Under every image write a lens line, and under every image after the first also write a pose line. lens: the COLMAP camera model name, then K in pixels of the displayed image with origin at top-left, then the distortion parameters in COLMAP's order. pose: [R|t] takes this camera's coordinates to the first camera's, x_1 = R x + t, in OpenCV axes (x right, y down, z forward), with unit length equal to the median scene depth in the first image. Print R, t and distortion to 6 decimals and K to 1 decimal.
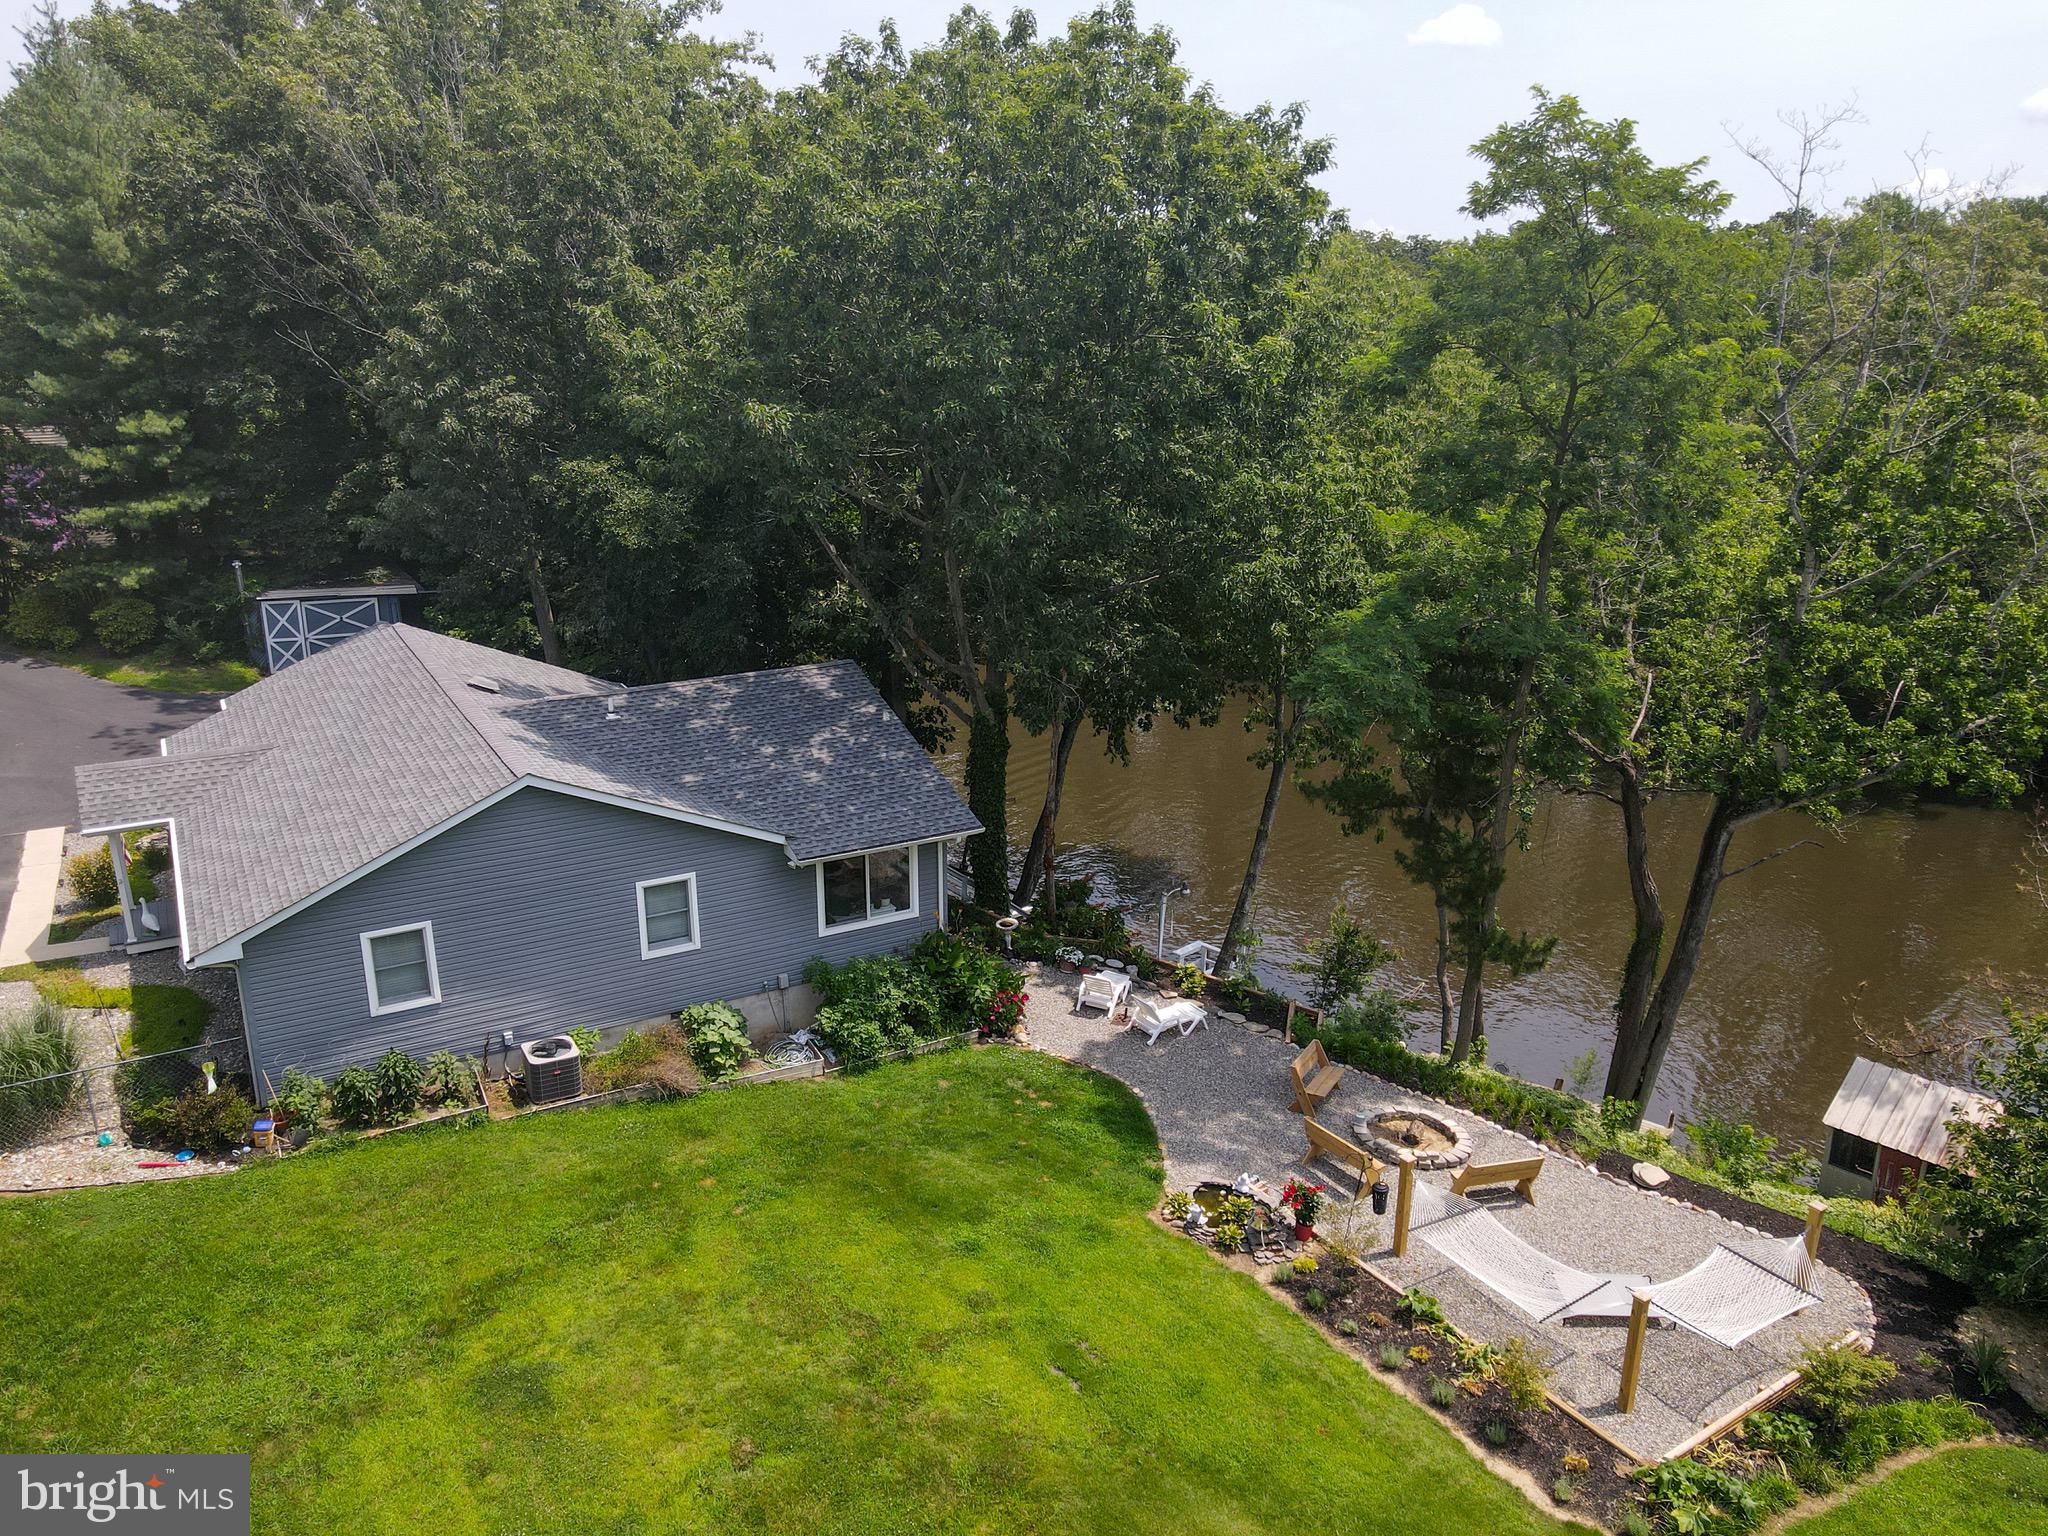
lens RADIAL K [[1483.4, 0, 1029.0], [0, 1483.4, 787.8], [0, 0, 1]] dist [-0.000007, 0.013014]
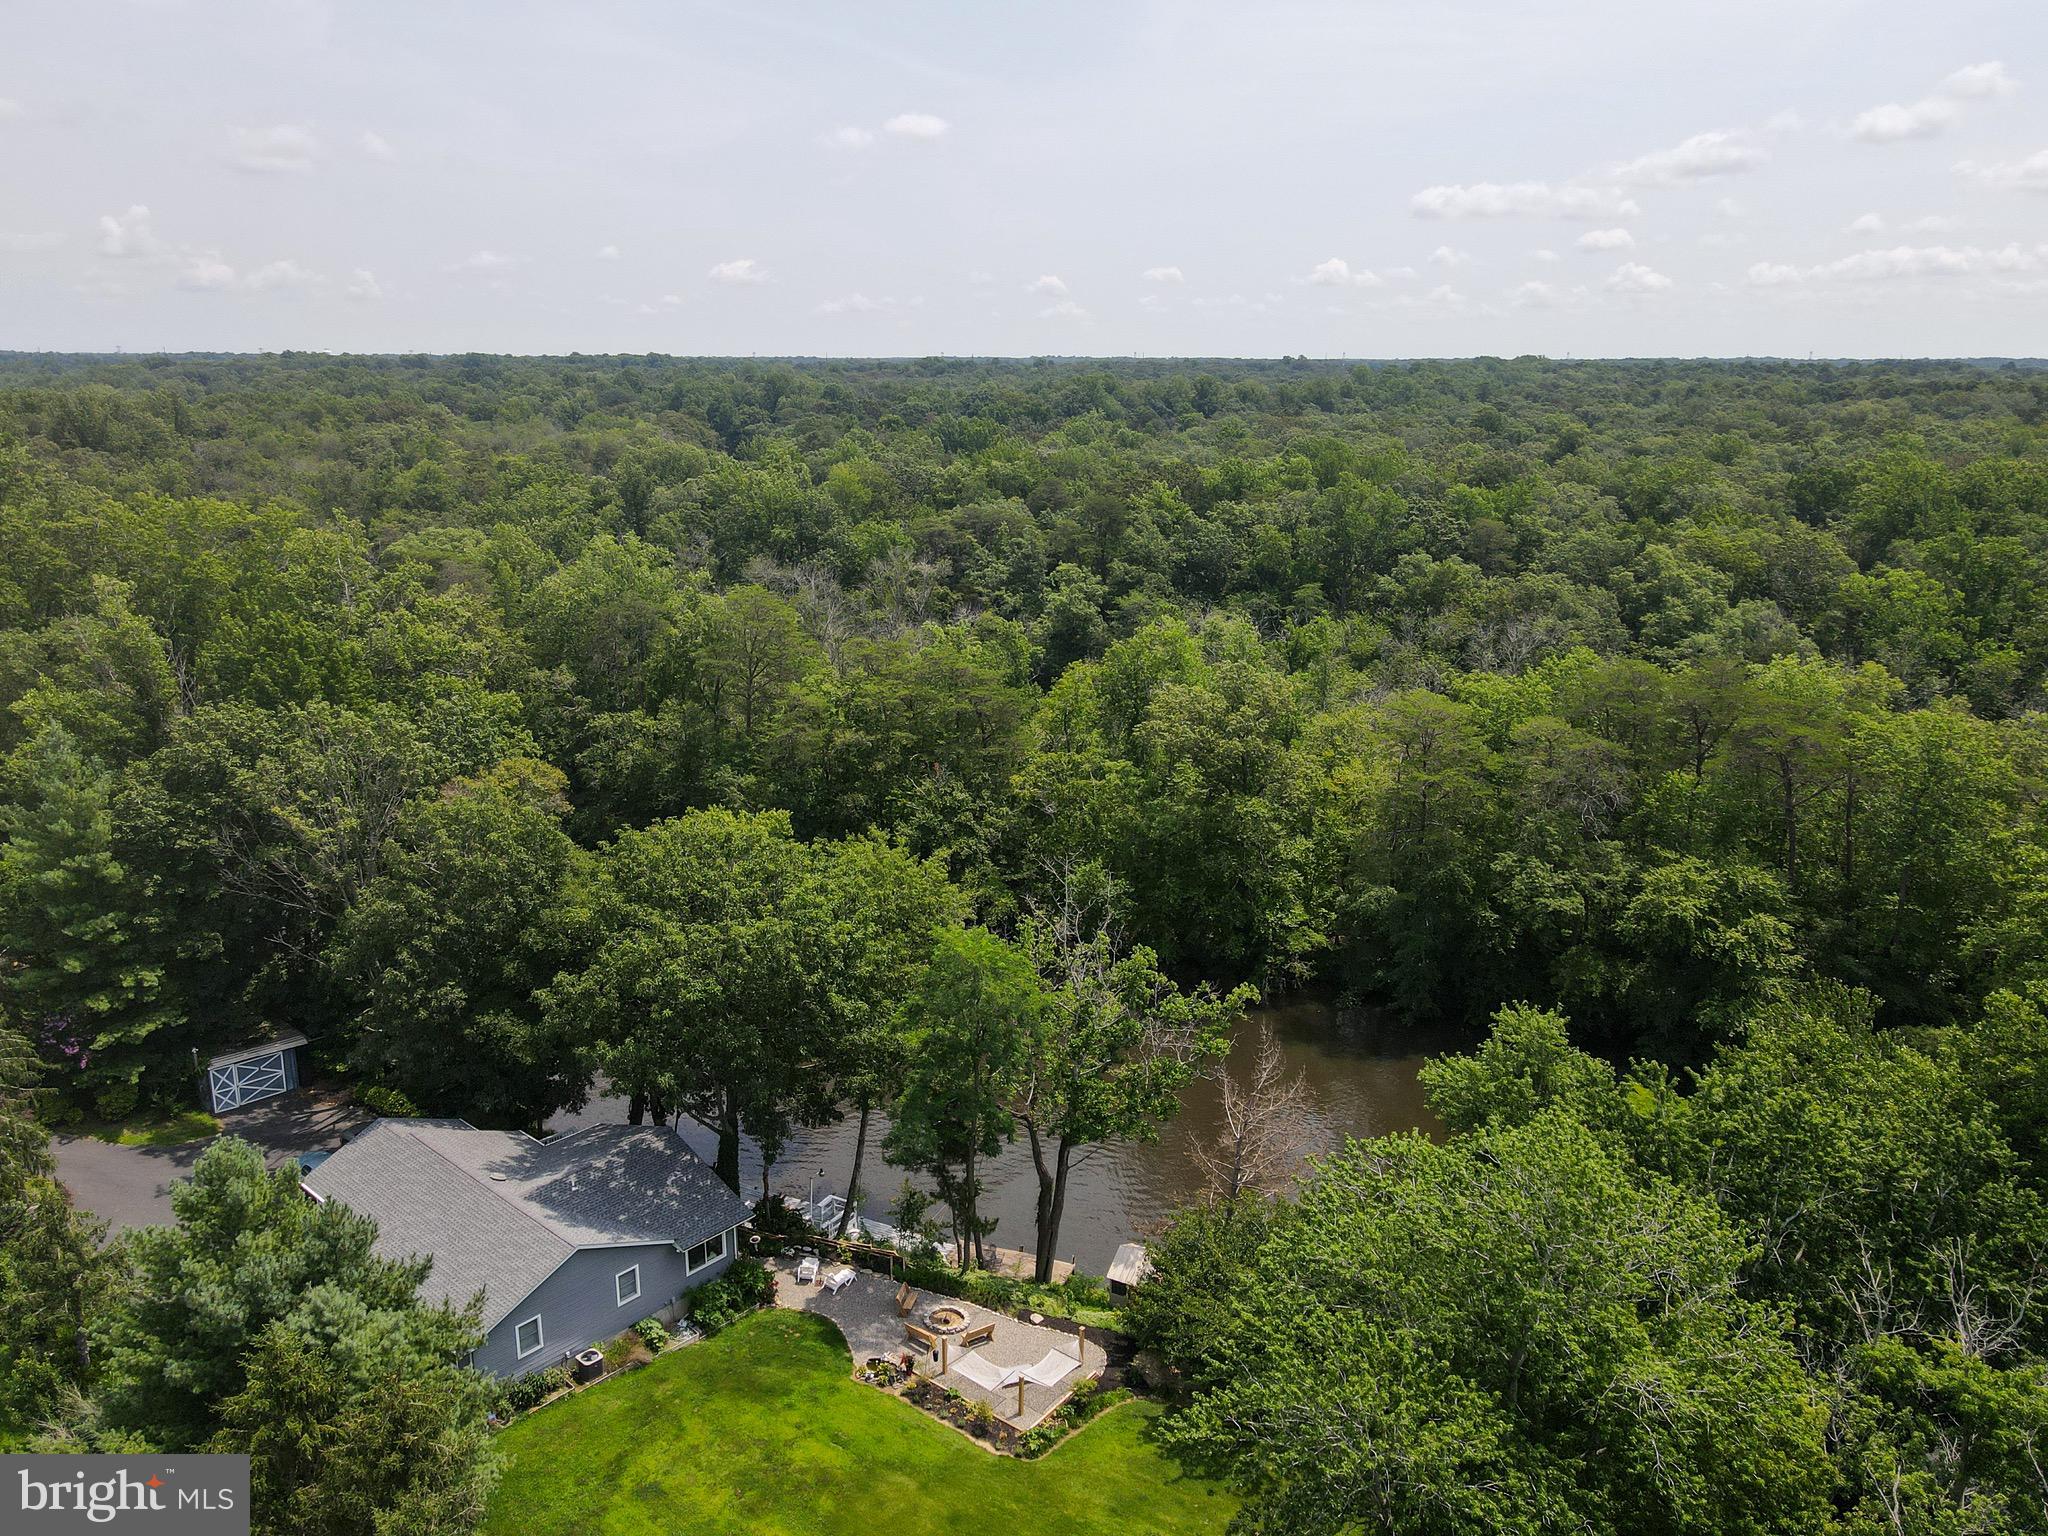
lens RADIAL K [[1483.4, 0, 1020.8], [0, 1483.4, 759.1], [0, 0, 1]] dist [-0.000007, 0.013014]
pose [[0.949755, -0.082621, 0.301891, -0.302812], [0.099173, 0.994270, -0.039889, -0.598522], [-0.296866, 0.067825, 0.952508, -1.495873]]
